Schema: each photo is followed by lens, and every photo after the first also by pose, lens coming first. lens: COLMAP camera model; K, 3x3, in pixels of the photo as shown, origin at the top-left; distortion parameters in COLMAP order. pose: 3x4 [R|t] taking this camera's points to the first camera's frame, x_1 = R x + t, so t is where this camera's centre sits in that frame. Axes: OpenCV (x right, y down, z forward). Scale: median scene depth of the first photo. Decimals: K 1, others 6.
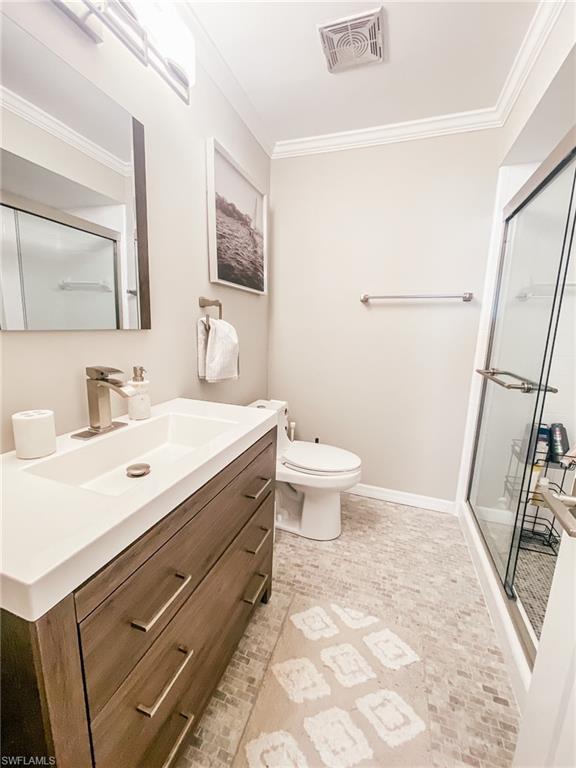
lens RADIAL K [[316.2, 0, 288.0], [0, 316.2, 384.0], [0, 0, 1]] dist [0.001133, -0.000071]
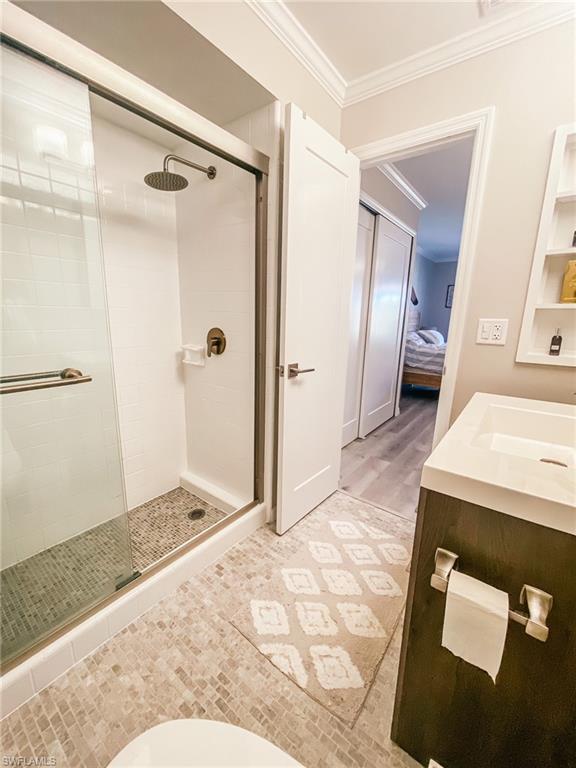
lens RADIAL K [[316.2, 0, 288.0], [0, 316.2, 384.0], [0, 0, 1]] dist [0.001133, -0.000071]
pose [[-0.948141, -0.122376, 0.293349, 0.051917], [0.001822, 0.920804, 0.390021, -0.288250], [-0.317846, 0.370330, -0.872829, 1.642389]]
